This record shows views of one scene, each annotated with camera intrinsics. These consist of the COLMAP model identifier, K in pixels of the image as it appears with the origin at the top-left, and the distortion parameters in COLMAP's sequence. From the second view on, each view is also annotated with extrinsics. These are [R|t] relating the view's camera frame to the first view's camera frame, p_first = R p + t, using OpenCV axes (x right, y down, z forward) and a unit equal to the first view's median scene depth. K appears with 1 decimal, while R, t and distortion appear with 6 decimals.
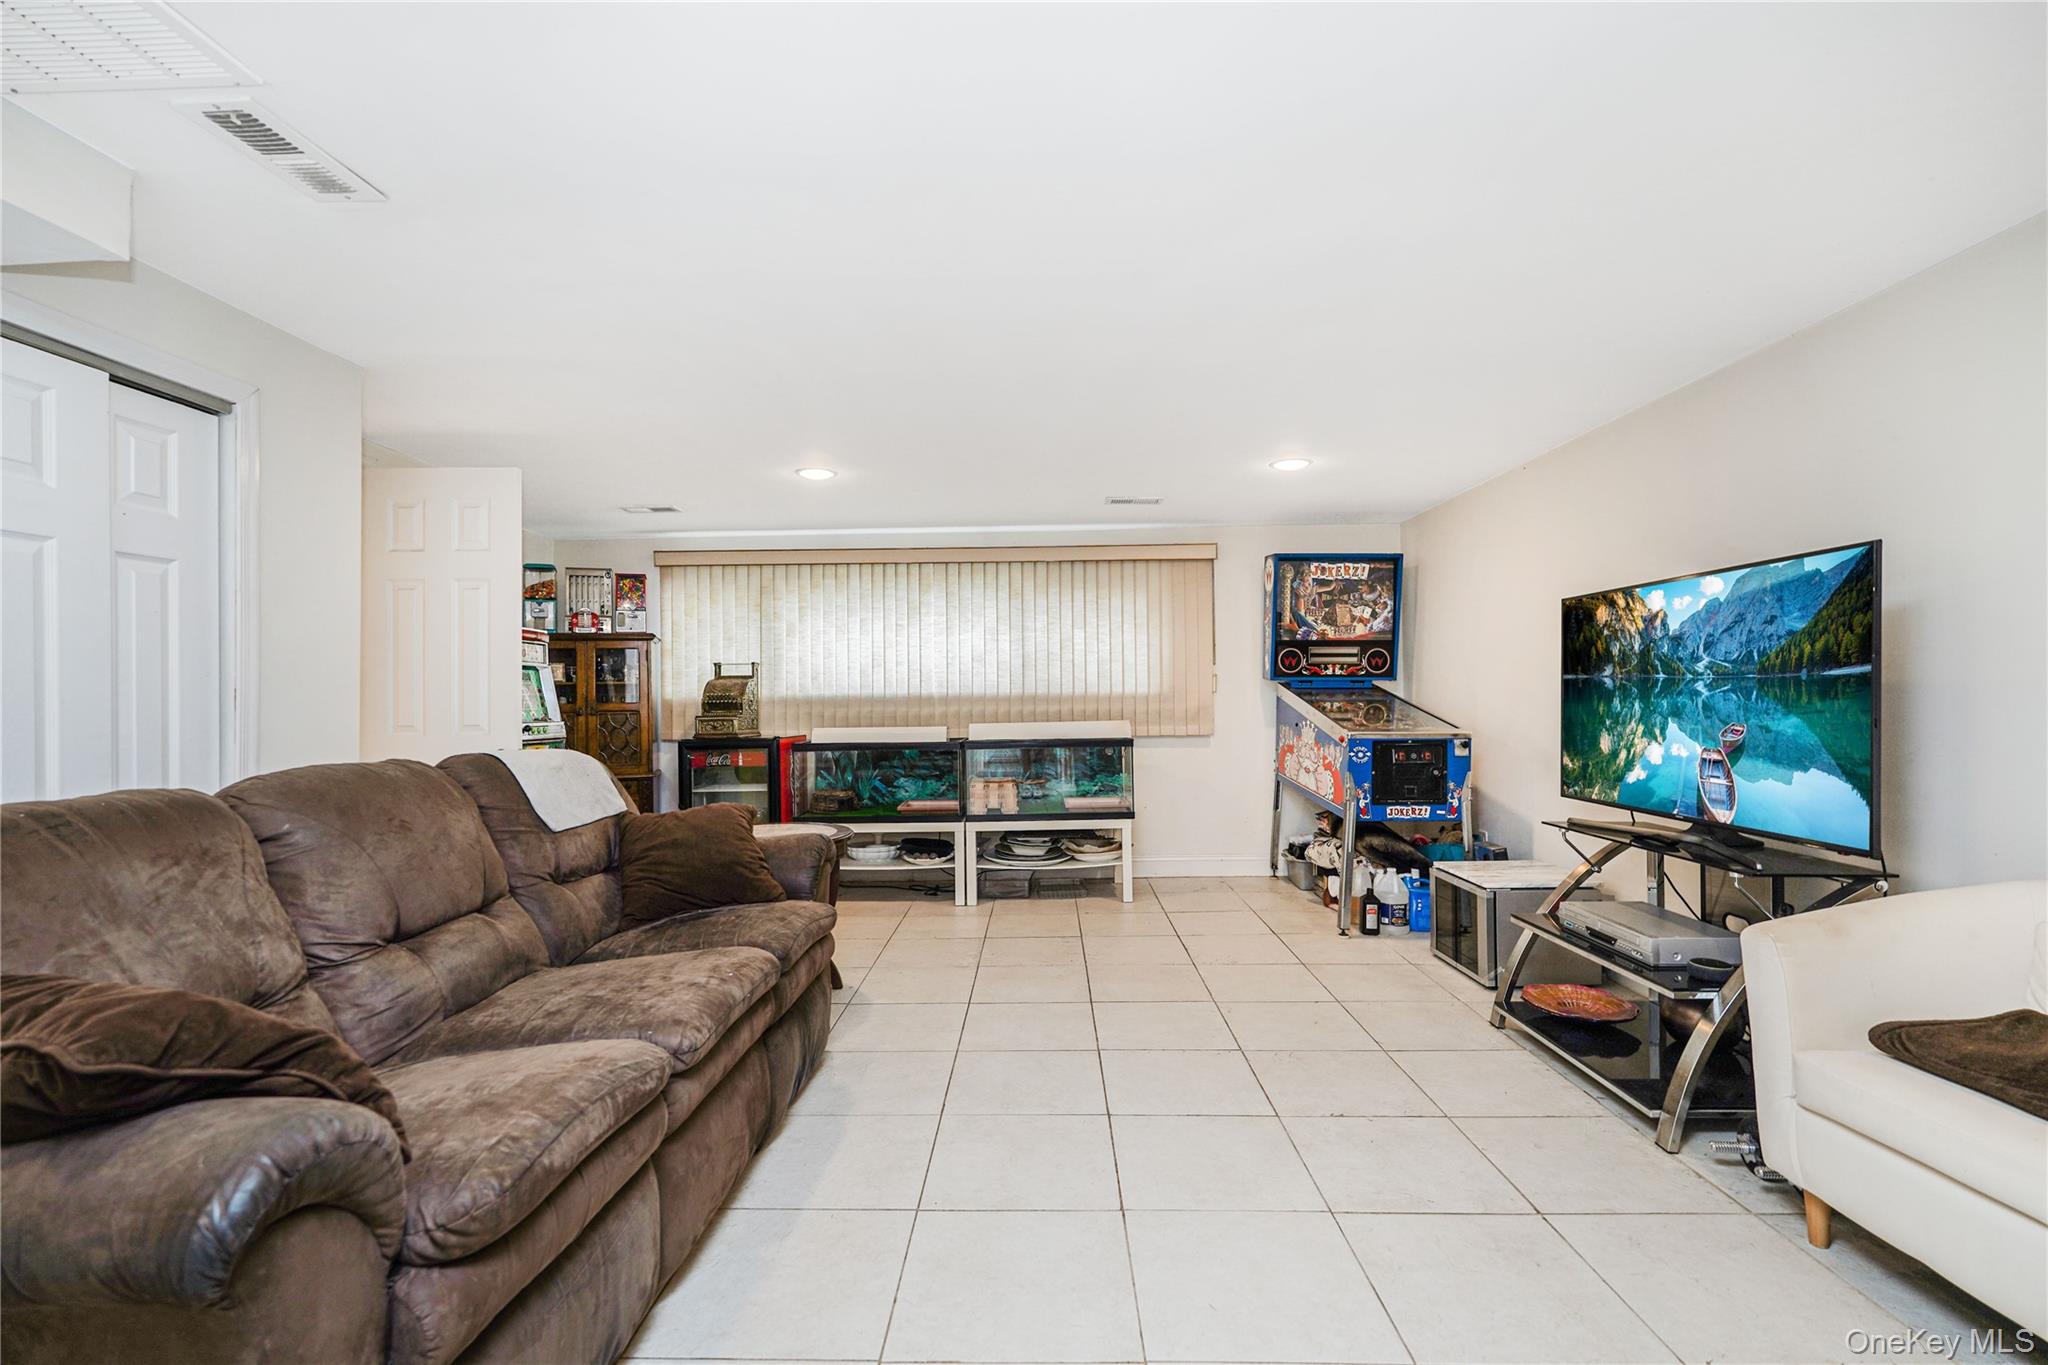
lens RADIAL K [[912.7, 0, 1022.7], [0, 912.7, 689.9], [0, 0, 1]] dist [-0.016070, 0.008198]
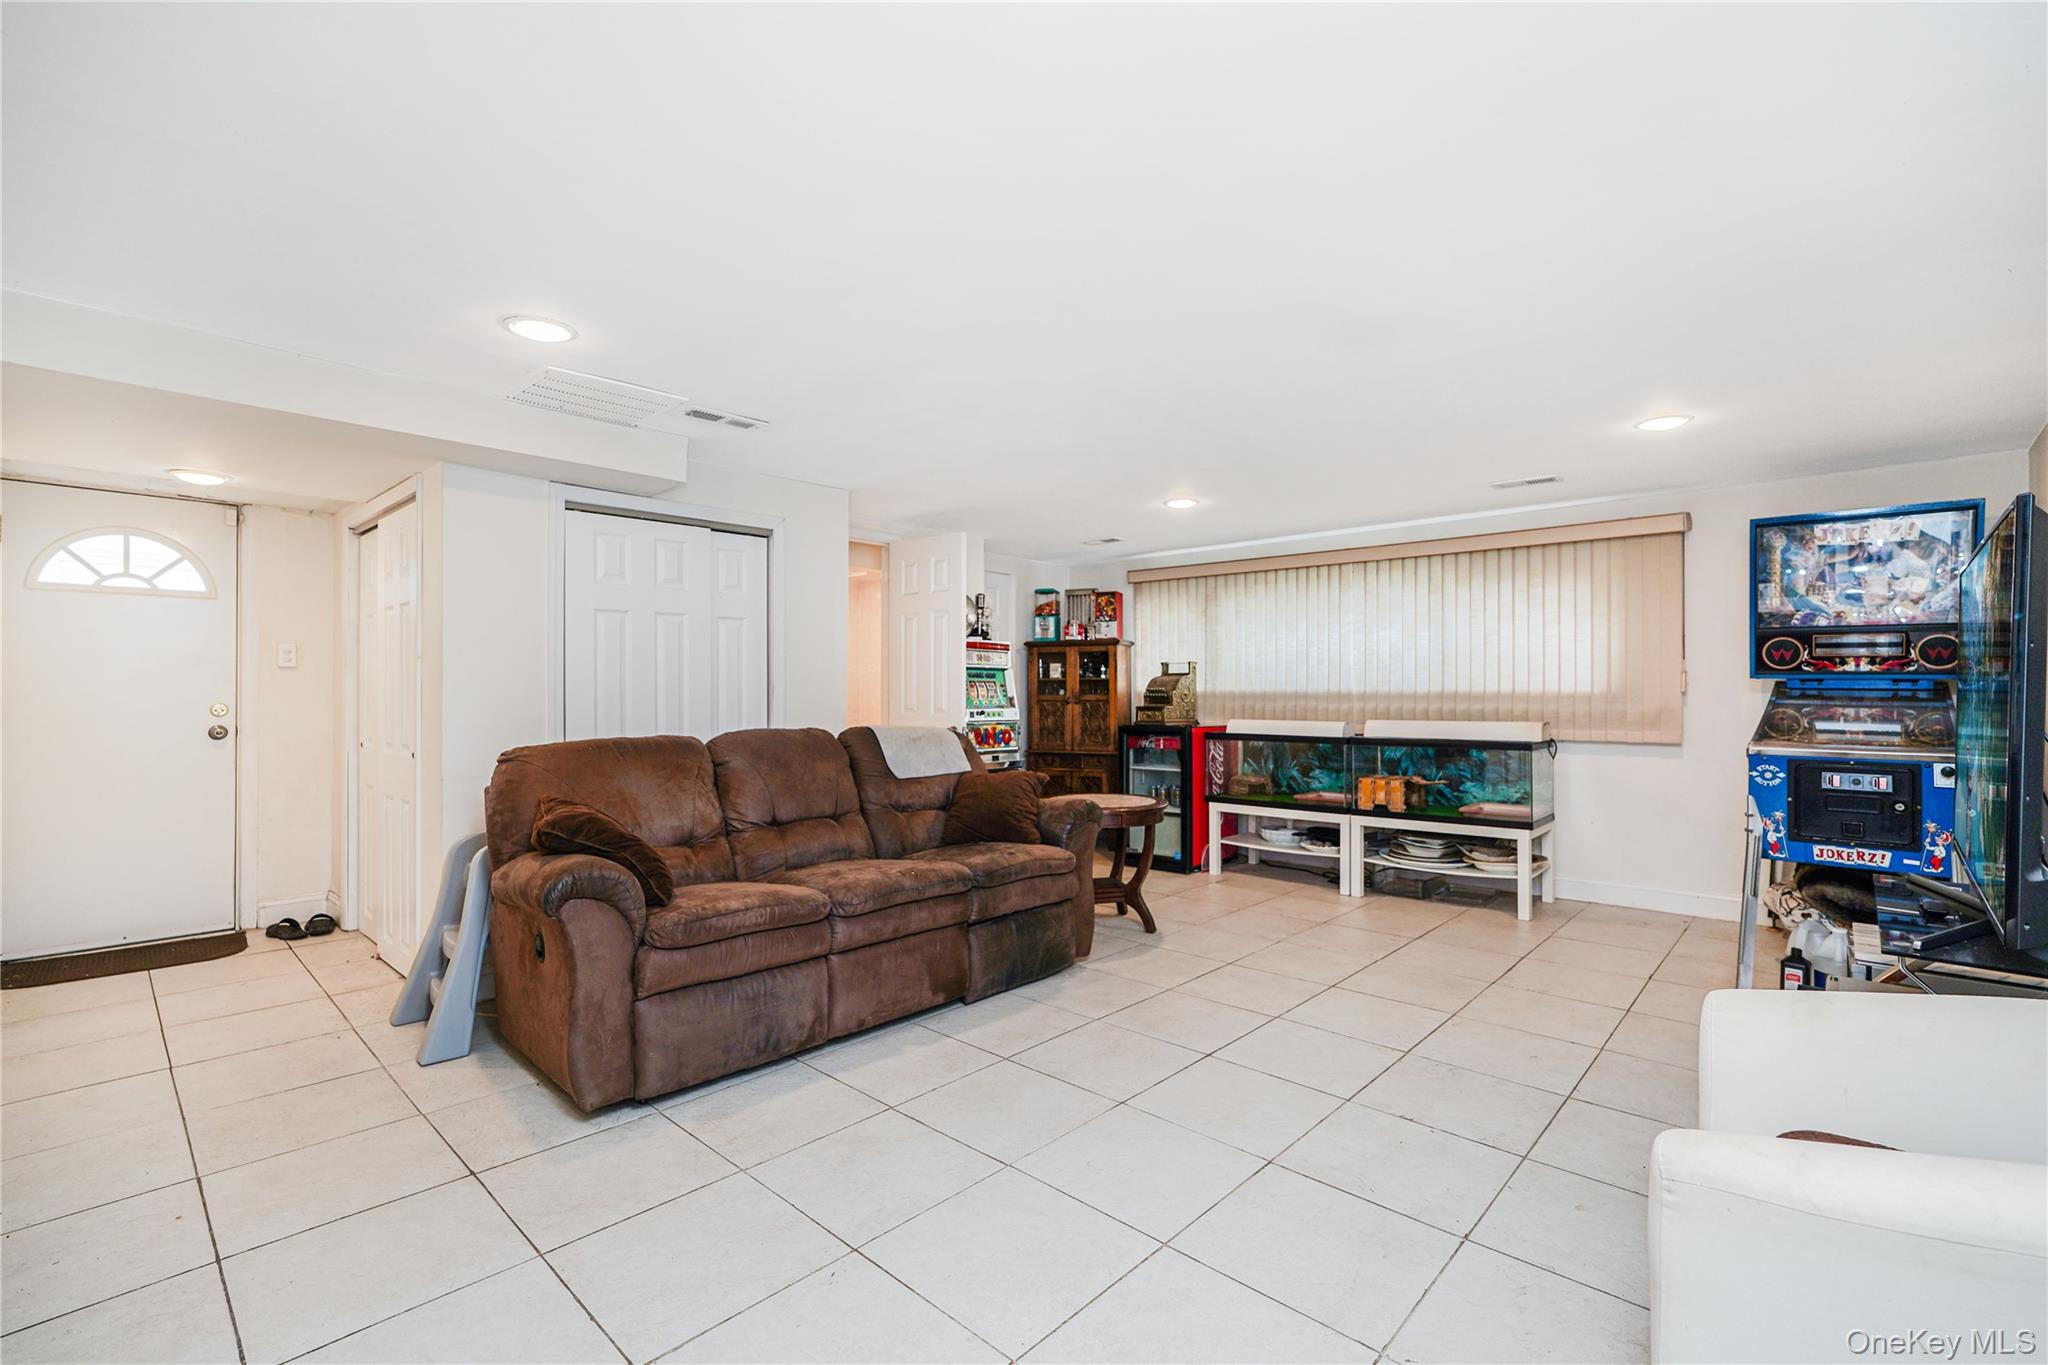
lens RADIAL K [[912.7, 0, 1020.7], [0, 912.7, 688.4], [0, 0, 1]] dist [-0.016070, 0.008198]
pose [[0.743389, 0.010282, -0.668780, 0.332325], [-0.003106, 0.999924, 0.011920, -0.009285], [0.668852, -0.006784, 0.743364, -0.014900]]
